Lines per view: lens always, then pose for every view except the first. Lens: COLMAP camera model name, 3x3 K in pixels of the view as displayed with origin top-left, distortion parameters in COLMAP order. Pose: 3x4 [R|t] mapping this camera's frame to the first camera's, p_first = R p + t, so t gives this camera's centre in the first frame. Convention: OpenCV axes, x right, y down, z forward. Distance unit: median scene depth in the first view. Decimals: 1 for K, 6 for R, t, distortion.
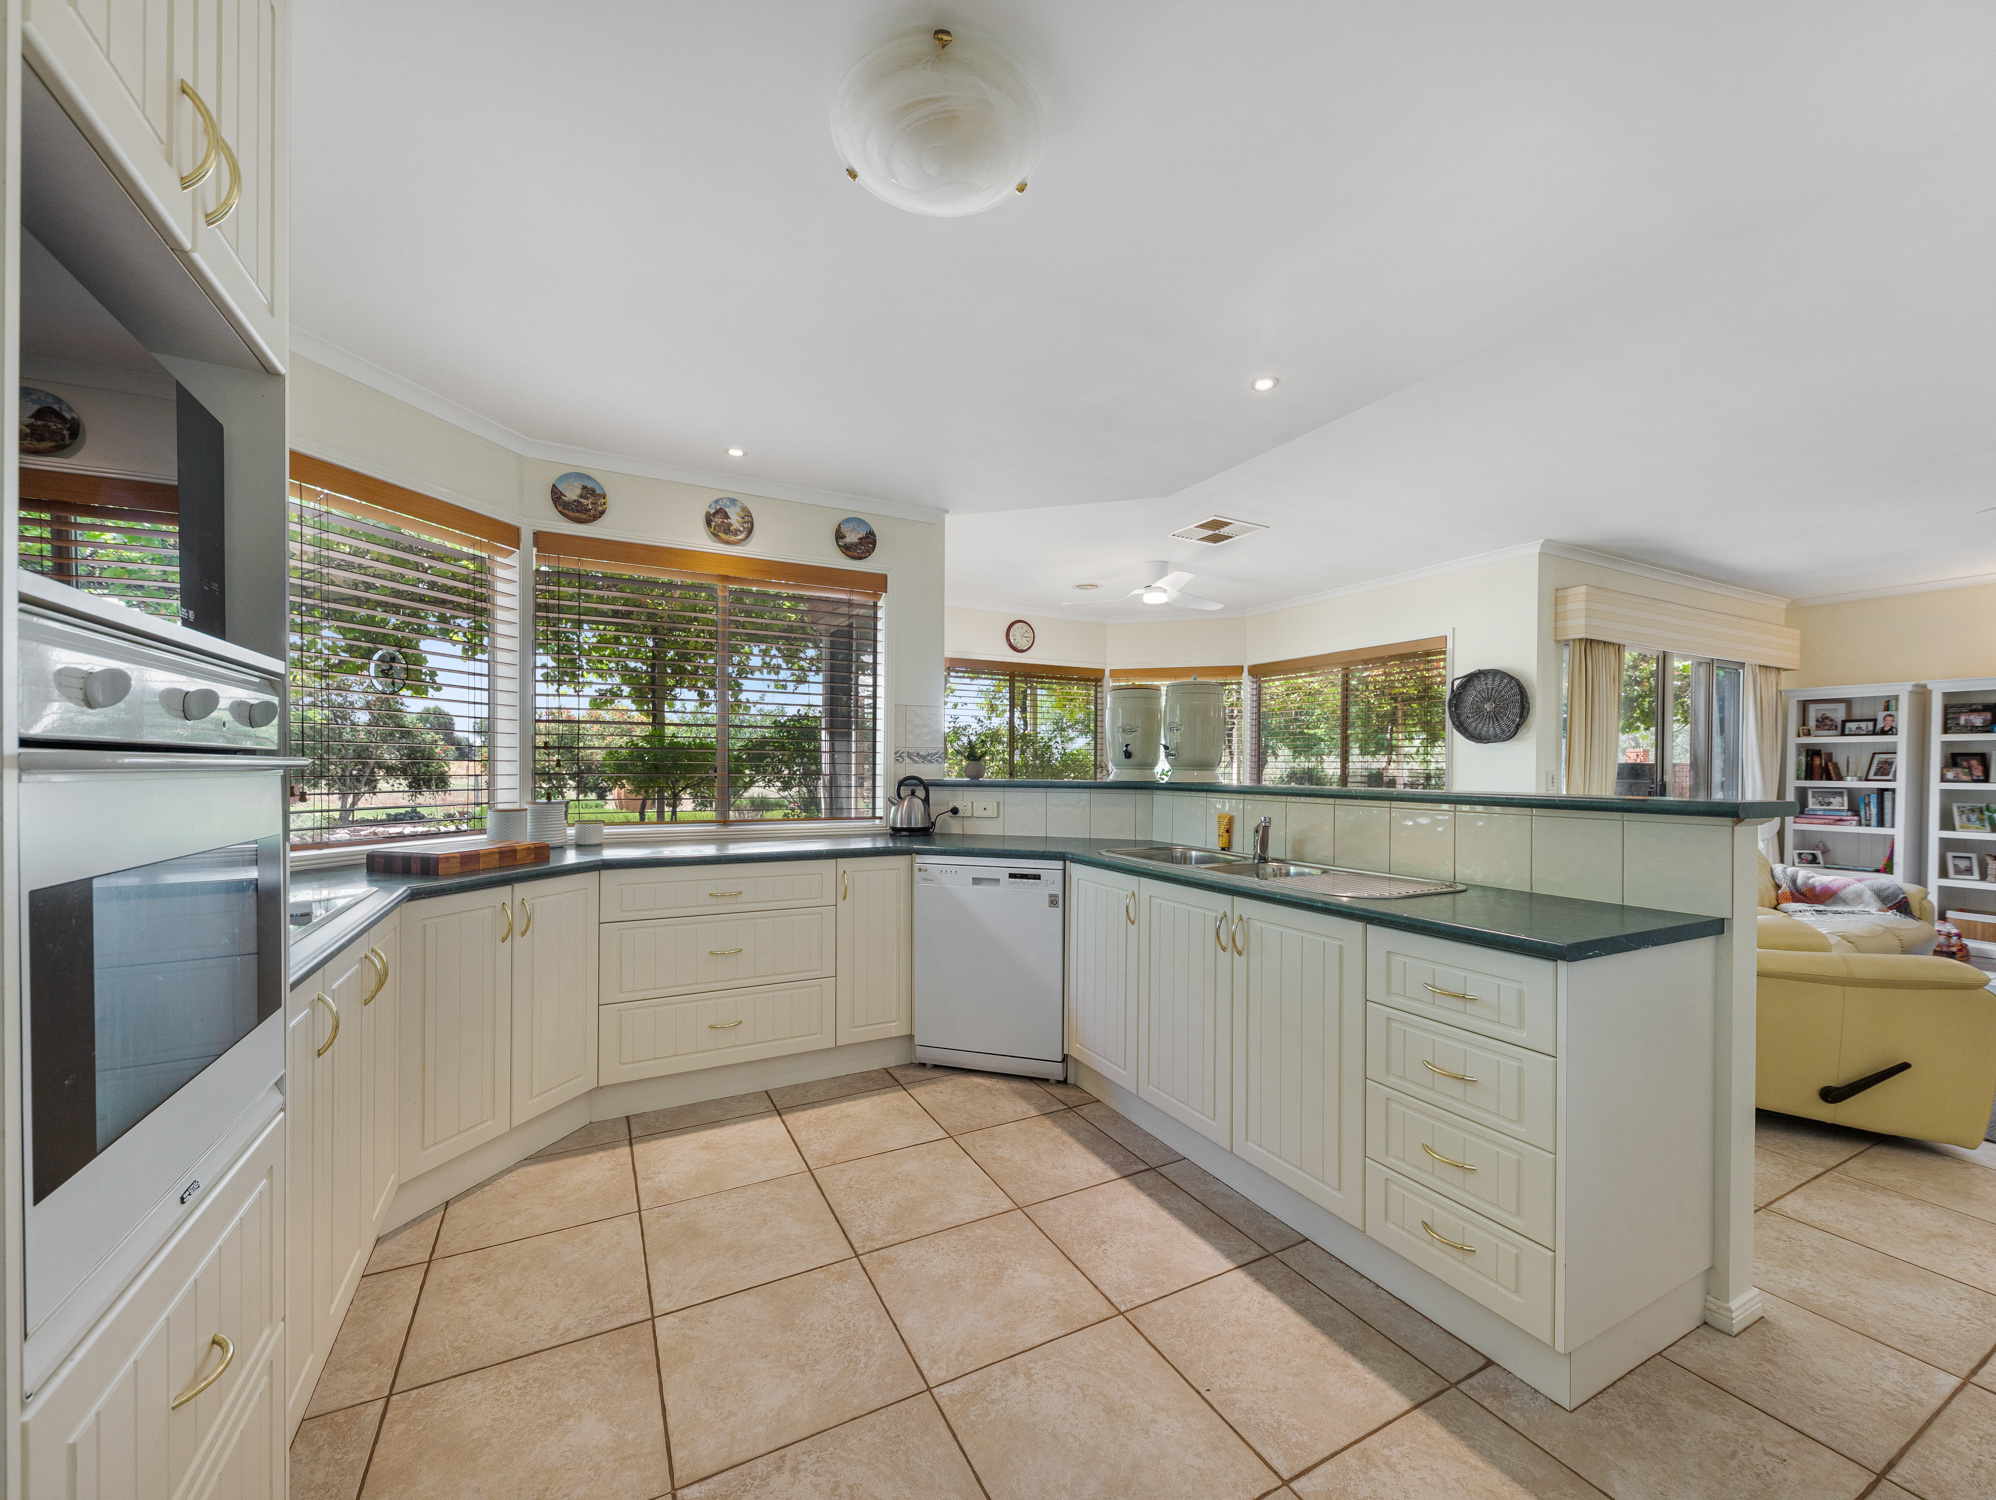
lens RADIAL K [[786.5, 0, 991.0], [0, 786.5, 761.8], [0, 0, 1]] dist [0.003517, 0.000025]
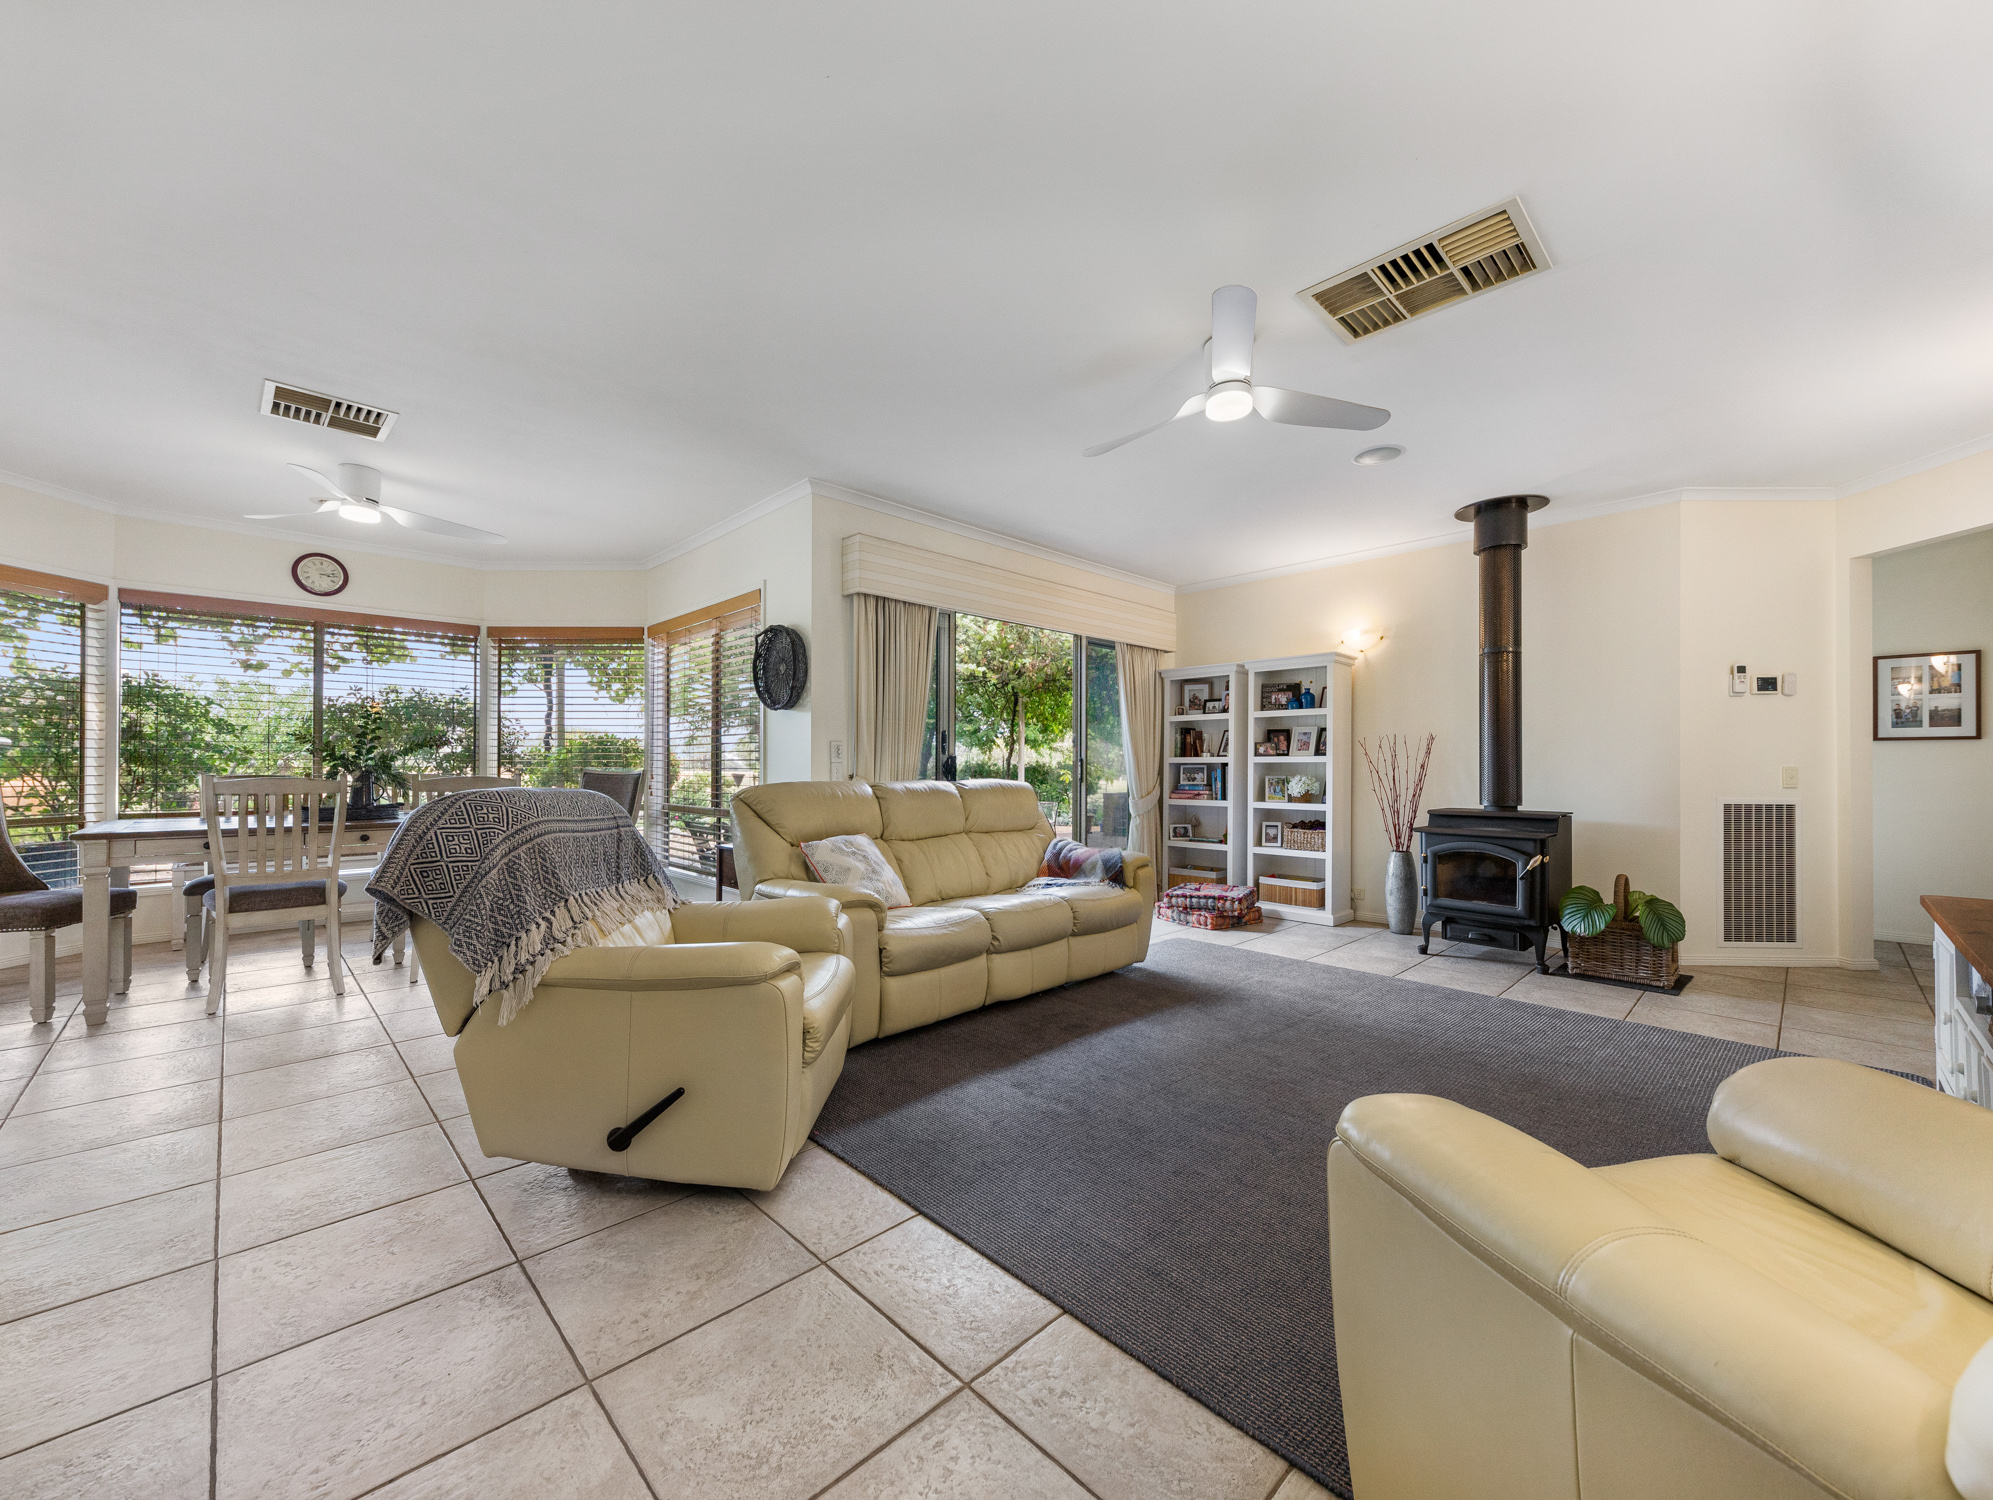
lens RADIAL K [[785.3, 0, 1000.3], [0, 785.3, 758.8], [0, 0, 1]] dist [0.003517, 0.000025]
pose [[0.955721, -0.002411, 0.294263, 0.529072], [0.003249, 0.999992, -0.002359, 0.028952], [-0.294255, 0.003211, 0.955722, 0.082640]]
